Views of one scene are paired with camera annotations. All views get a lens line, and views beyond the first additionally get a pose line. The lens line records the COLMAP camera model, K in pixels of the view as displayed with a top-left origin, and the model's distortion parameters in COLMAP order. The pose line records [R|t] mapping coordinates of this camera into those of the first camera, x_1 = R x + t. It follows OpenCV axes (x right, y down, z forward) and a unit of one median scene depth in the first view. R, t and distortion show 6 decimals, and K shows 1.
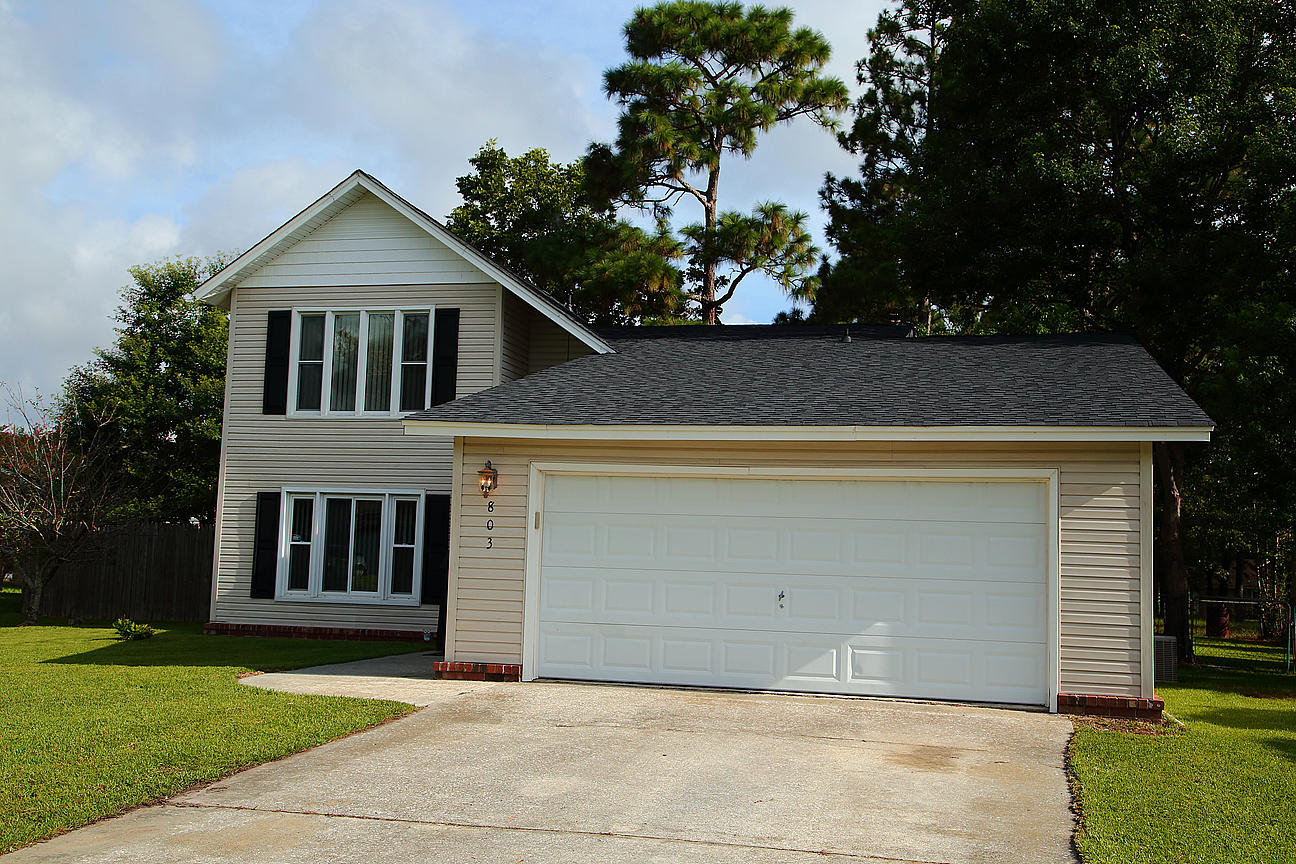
lens RADIAL K [[1418.3, 0, 648.0], [0, 1418.3, 432.0], [0, 0, 1]] dist [0.049220, 0.007306]
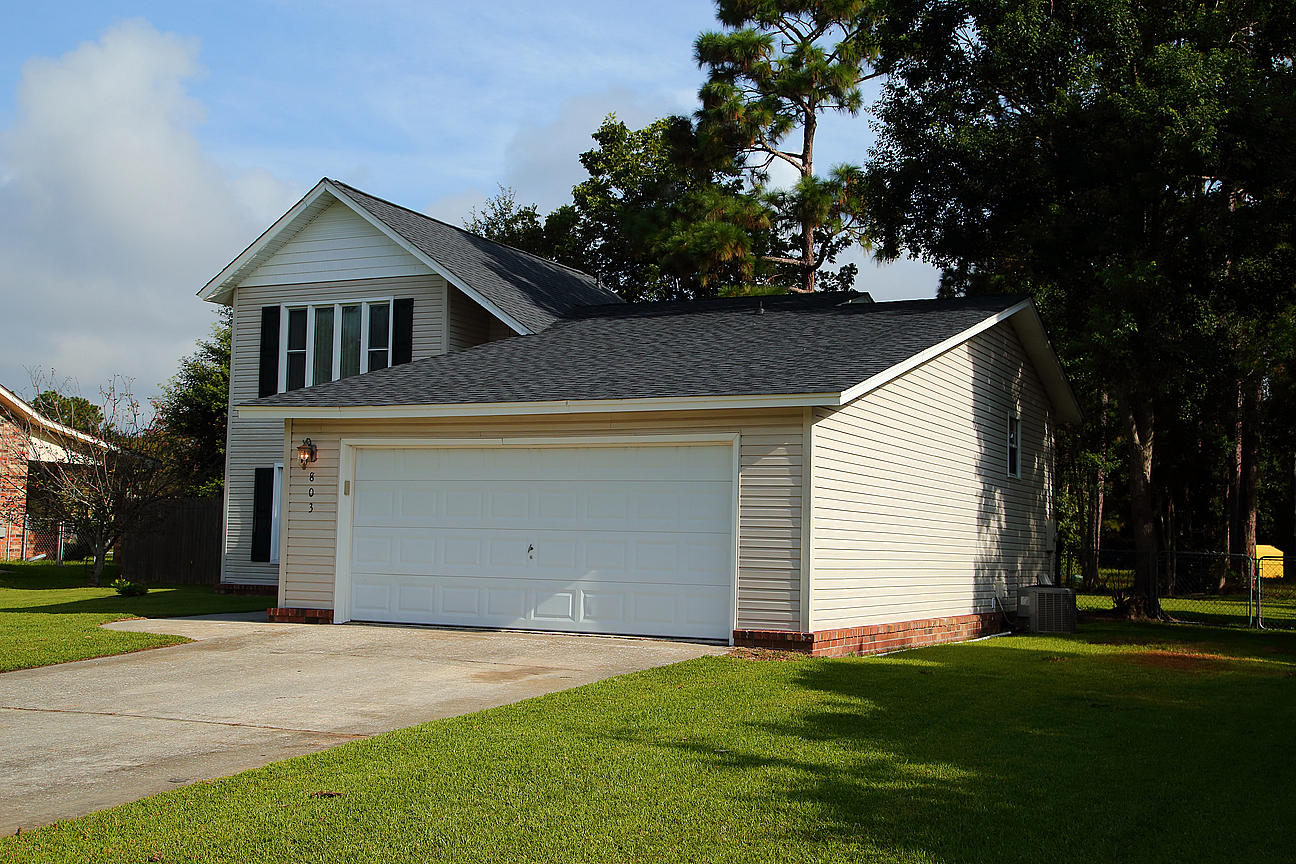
lens RADIAL K [[1506.1, 0, 643.7], [0, 1506.1, 433.4], [0, 0, 1]] dist [0.079388, 0.004560]
pose [[0.978667, -0.026817, -0.203693, 0.276828], [0.031717, 0.999280, 0.020828, -0.000676], [0.202988, -0.026844, 0.978813, -0.116074]]
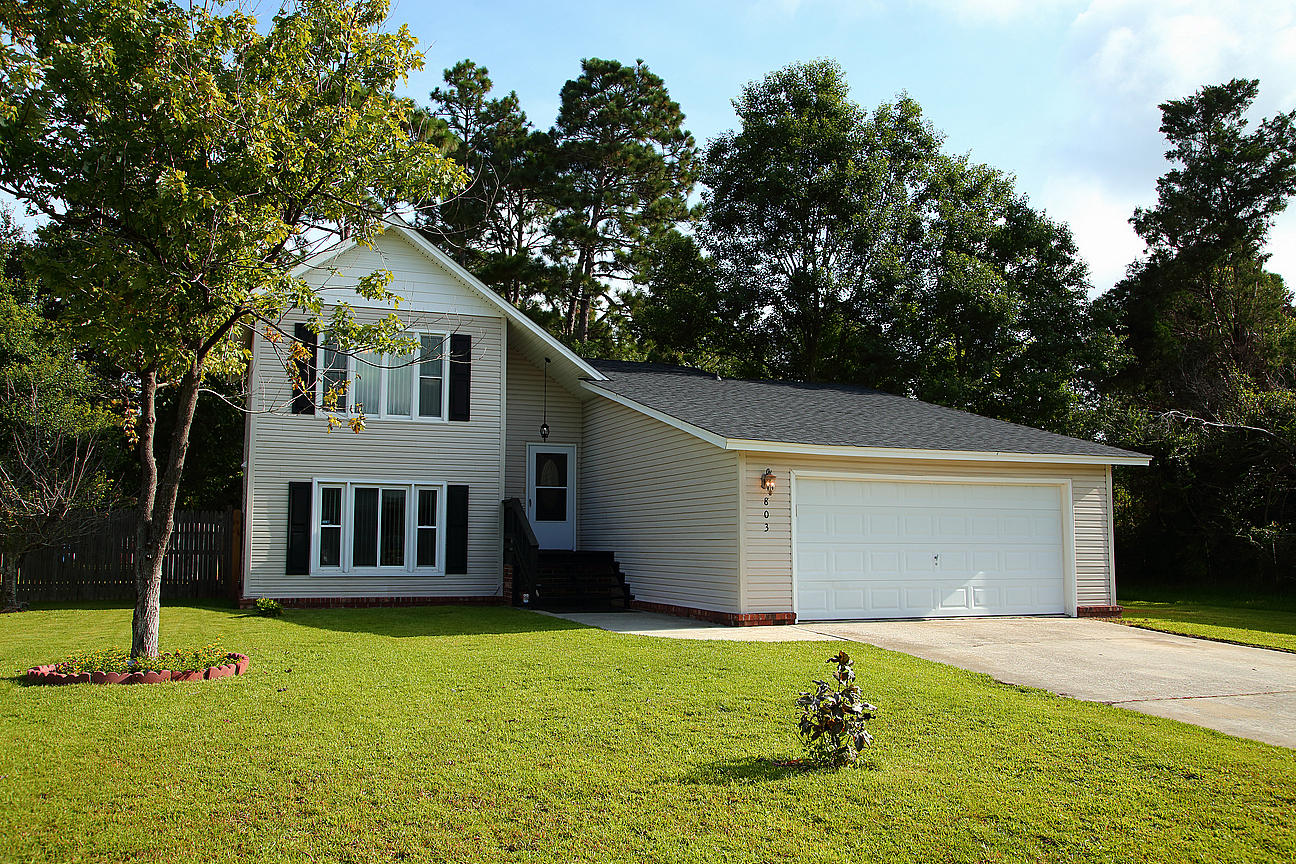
lens RADIAL K [[1101.3, 0, 650.4], [0, 1101.3, 432.6], [0, 0, 1]] dist [-0.043832, 0.046788]
pose [[0.816698, 0.029564, 0.576308, -0.551513], [-0.035662, 0.999364, -0.000729, -0.006919], [-0.575962, -0.019957, 0.817233, 0.120094]]
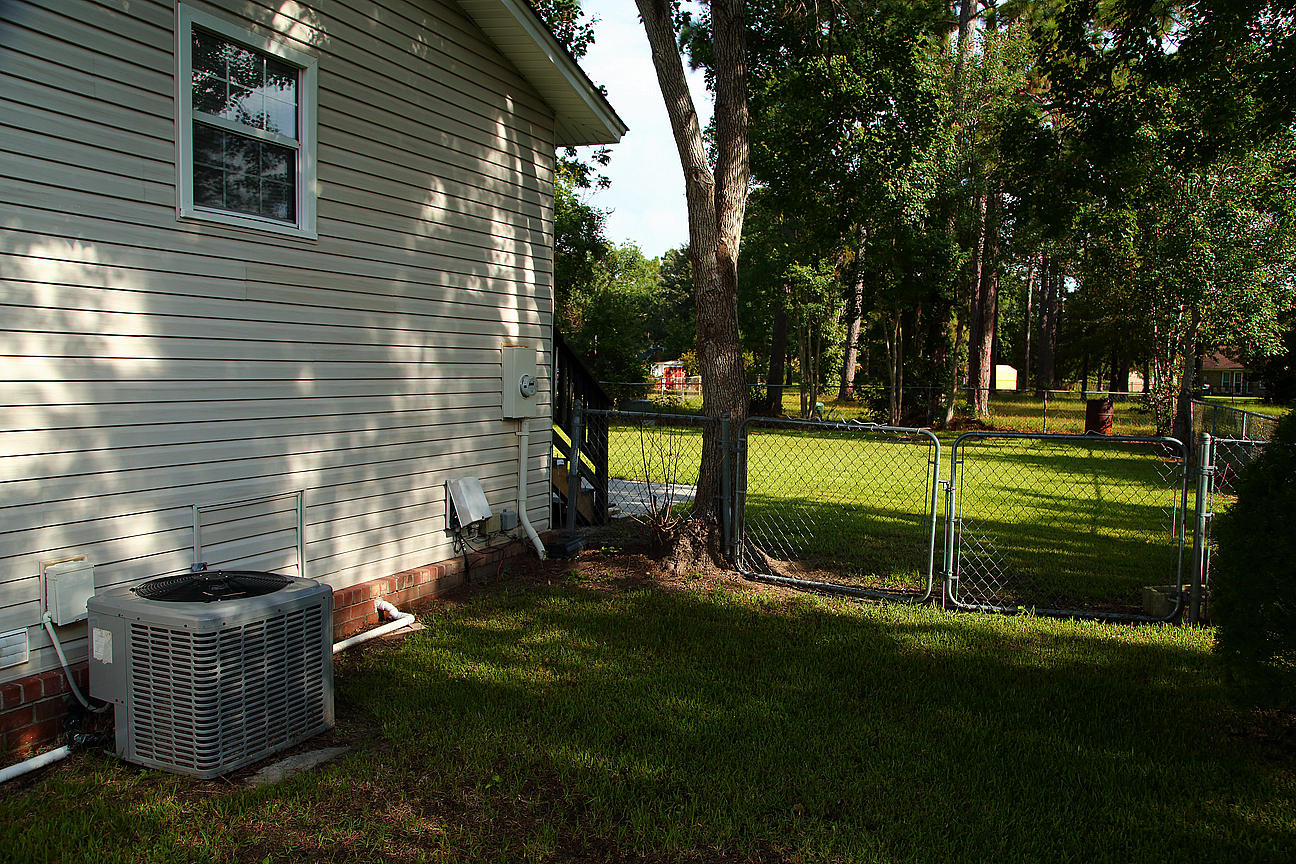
lens RADIAL K [[1043.5, 0, 606.1], [0, 1043.5, 446.7], [0, 0, 1]] dist [-0.117268, 0.100086]
pose [[0.981830, 0.001470, -0.189755, 0.439485], [0.032807, 0.983597, 0.177369, 0.073707], [0.186903, -0.180371, 0.965678, 0.749316]]
